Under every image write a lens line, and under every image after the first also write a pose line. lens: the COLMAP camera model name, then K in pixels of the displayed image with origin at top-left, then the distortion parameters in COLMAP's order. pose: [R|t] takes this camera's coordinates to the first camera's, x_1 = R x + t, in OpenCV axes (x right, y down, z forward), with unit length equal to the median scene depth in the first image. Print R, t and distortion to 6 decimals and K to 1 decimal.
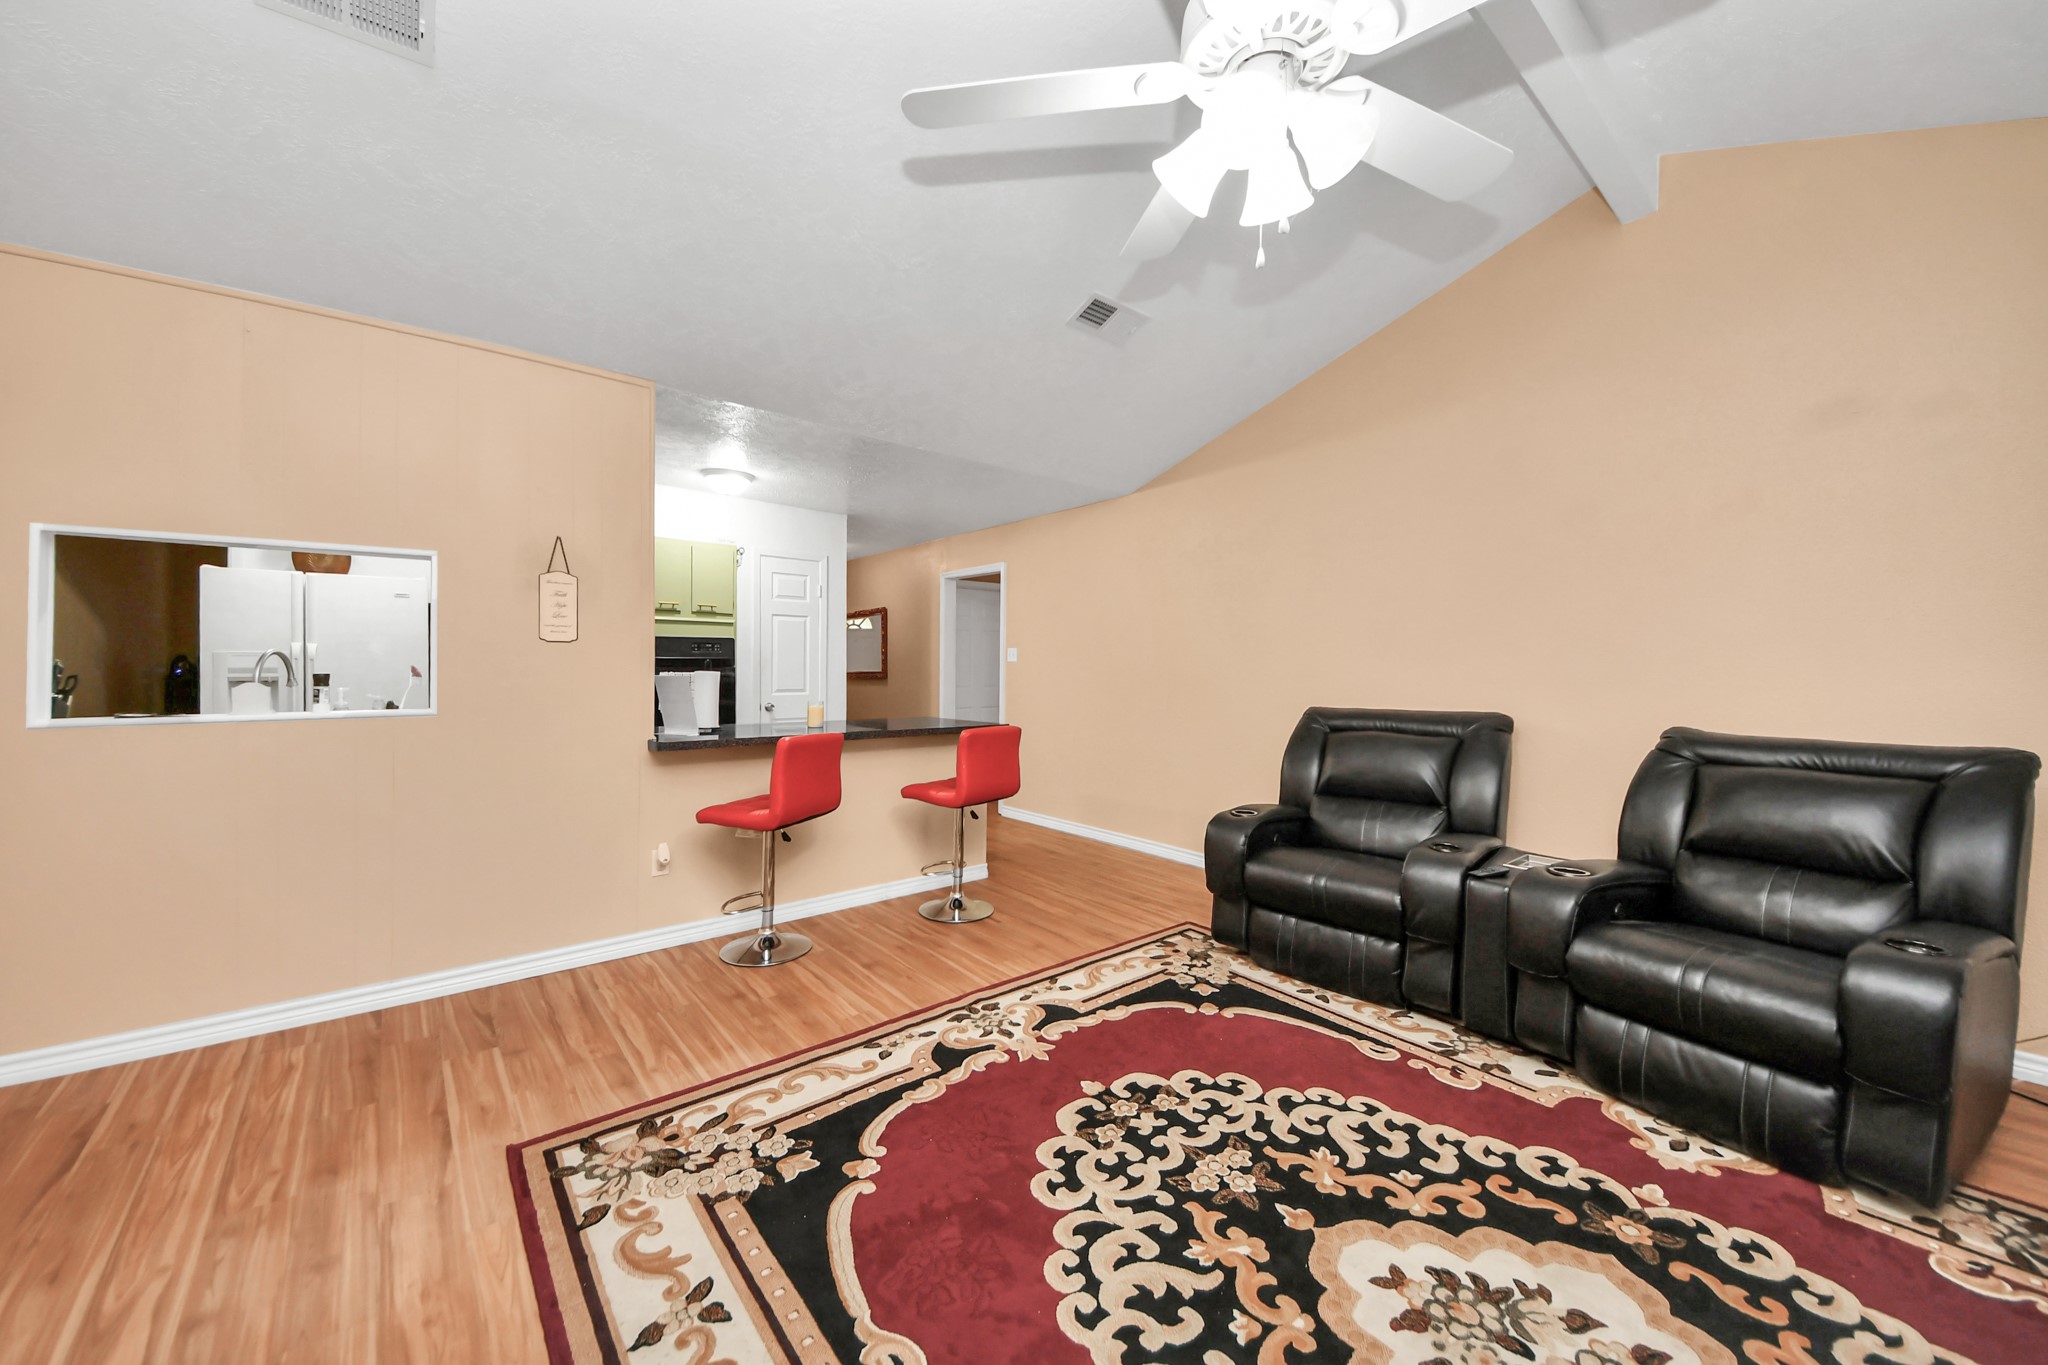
lens RADIAL K [[772.6, 0, 1016.8], [0, 772.6, 700.3], [0, 0, 1]] dist [0.053646, -0.037329]
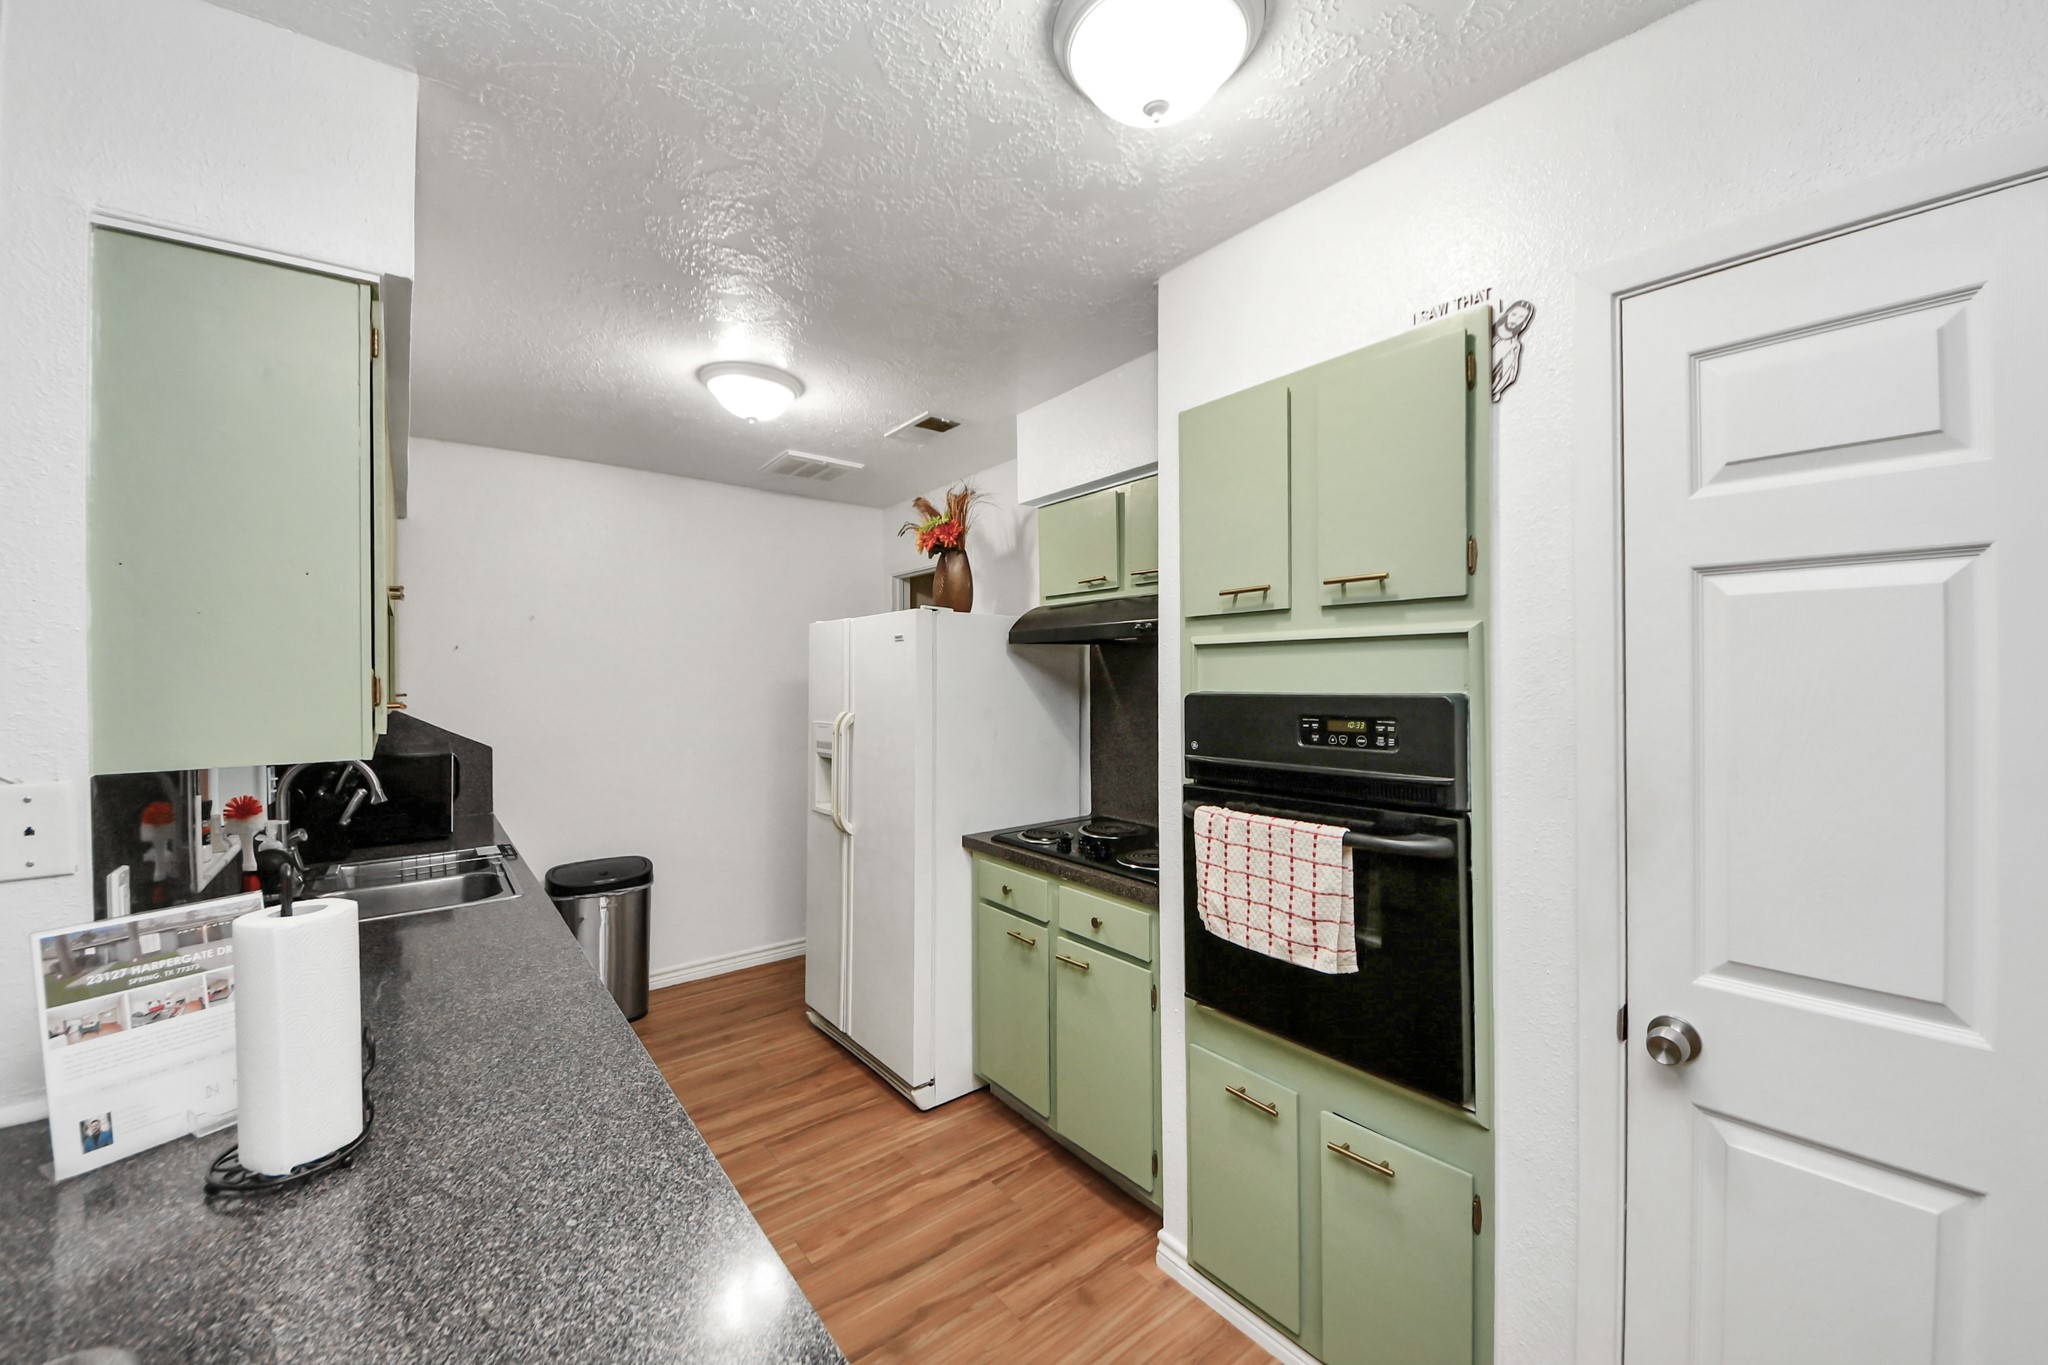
lens RADIAL K [[783.6, 0, 1024.0], [0, 783.6, 682.5], [0, 0, 1]] dist [0.022267, -0.000121]
pose [[-0.007699, -0.000233, -0.999970, -0.133083], [-0.039547, 0.999218, 0.000072, -0.088123], [0.999188, 0.039546, -0.007703, 0.969777]]
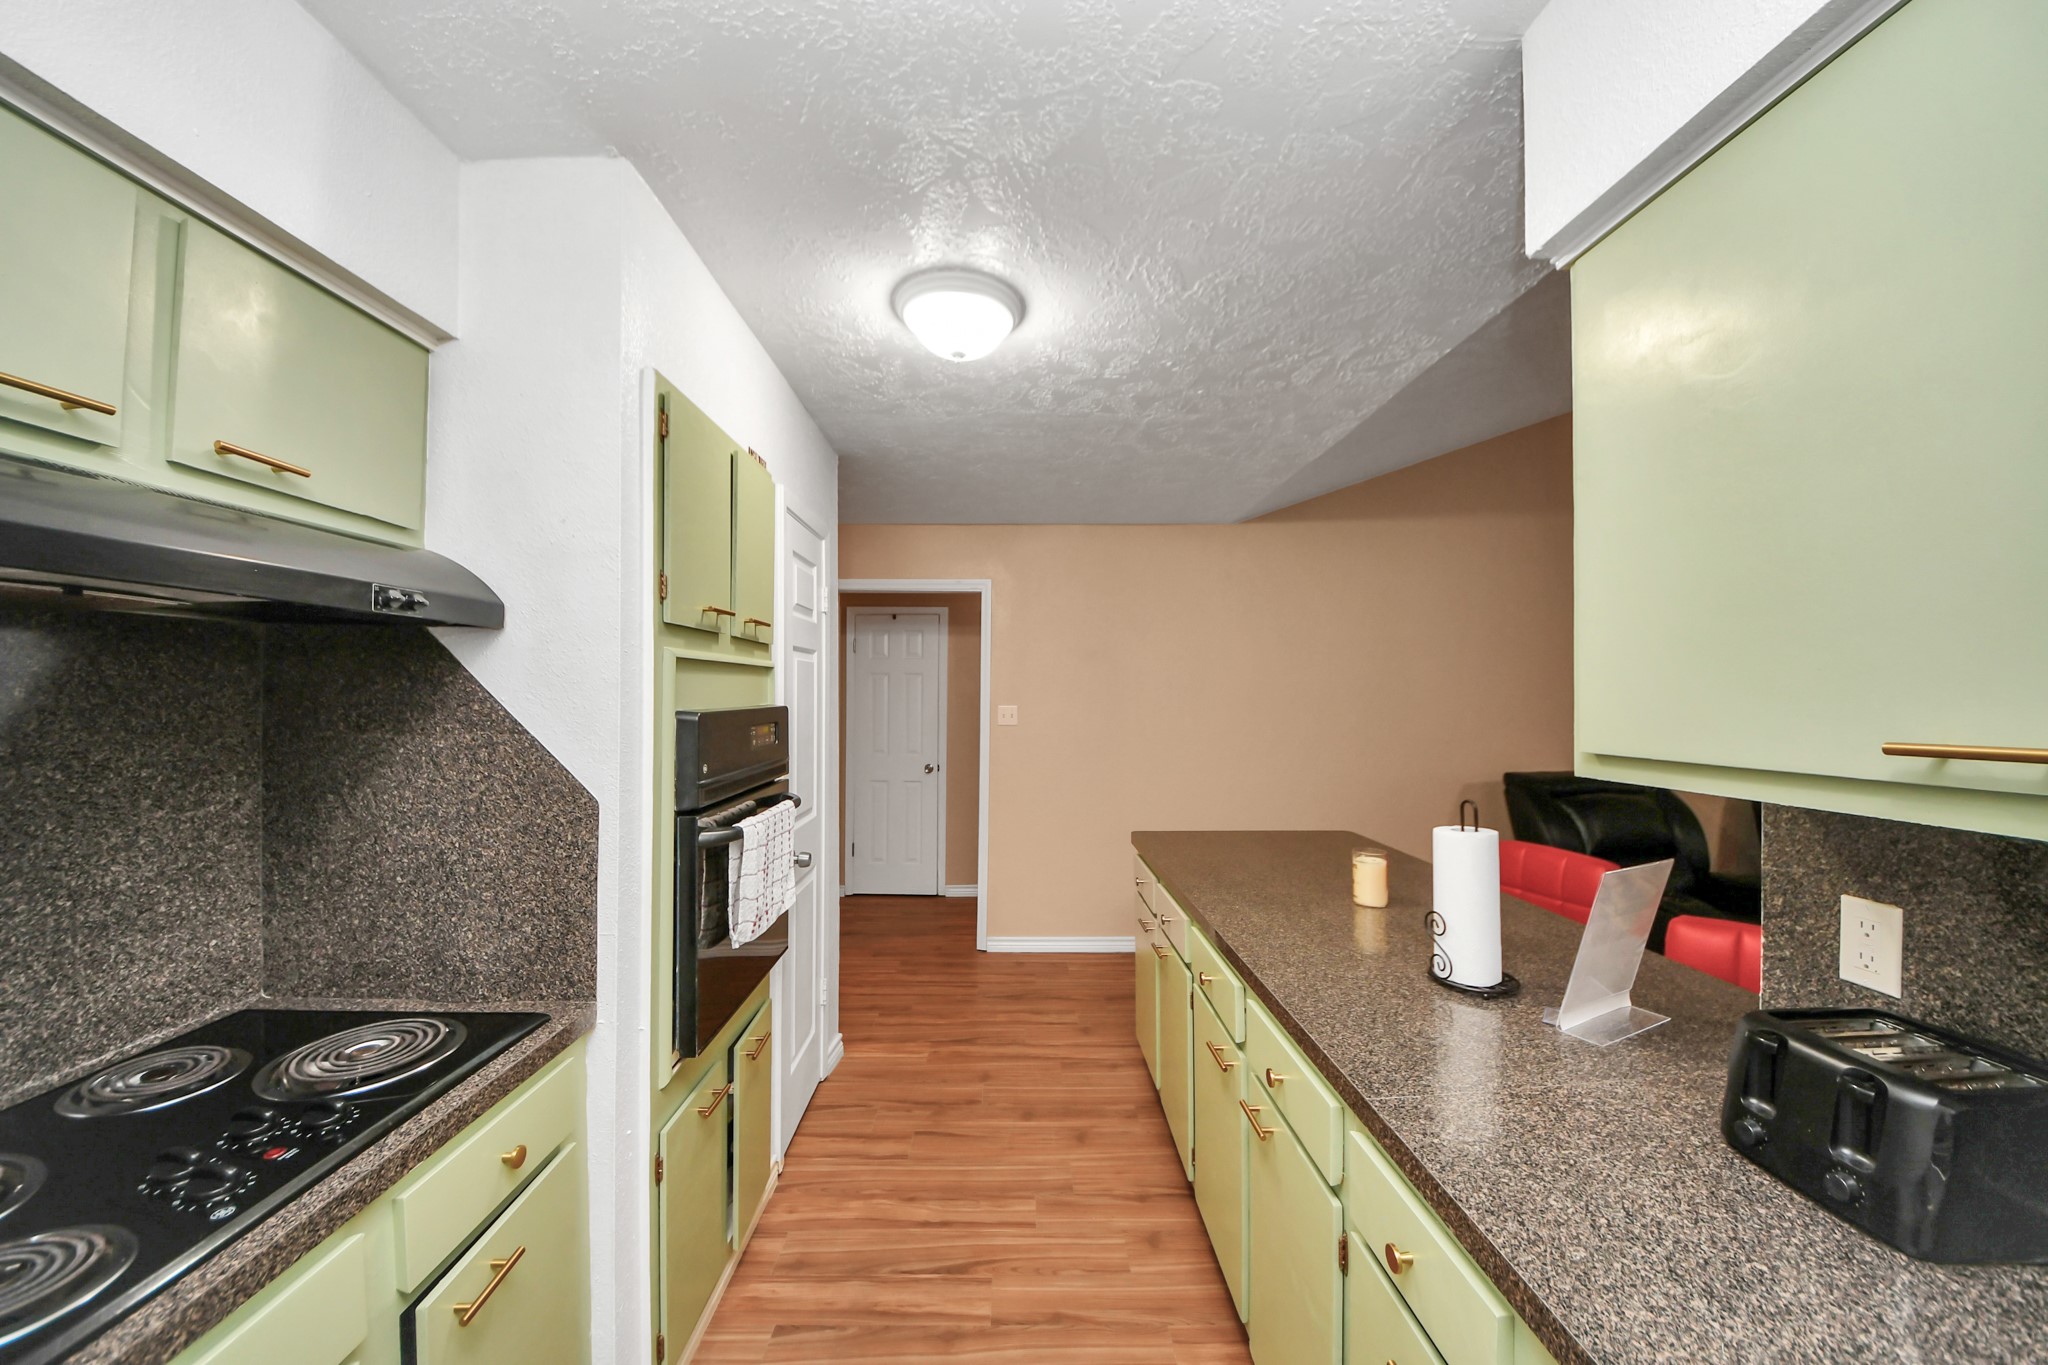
lens RADIAL K [[724.6, 0, 994.5], [0, 724.6, 682.7], [0, 0, 1]] dist [0.017331, -0.013264]
pose [[0.638421, 0.005589, 0.769667, -0.648411], [0.034023, 0.998791, -0.035475, -0.083749], [-0.768935, 0.048834, 0.637459, 0.758179]]
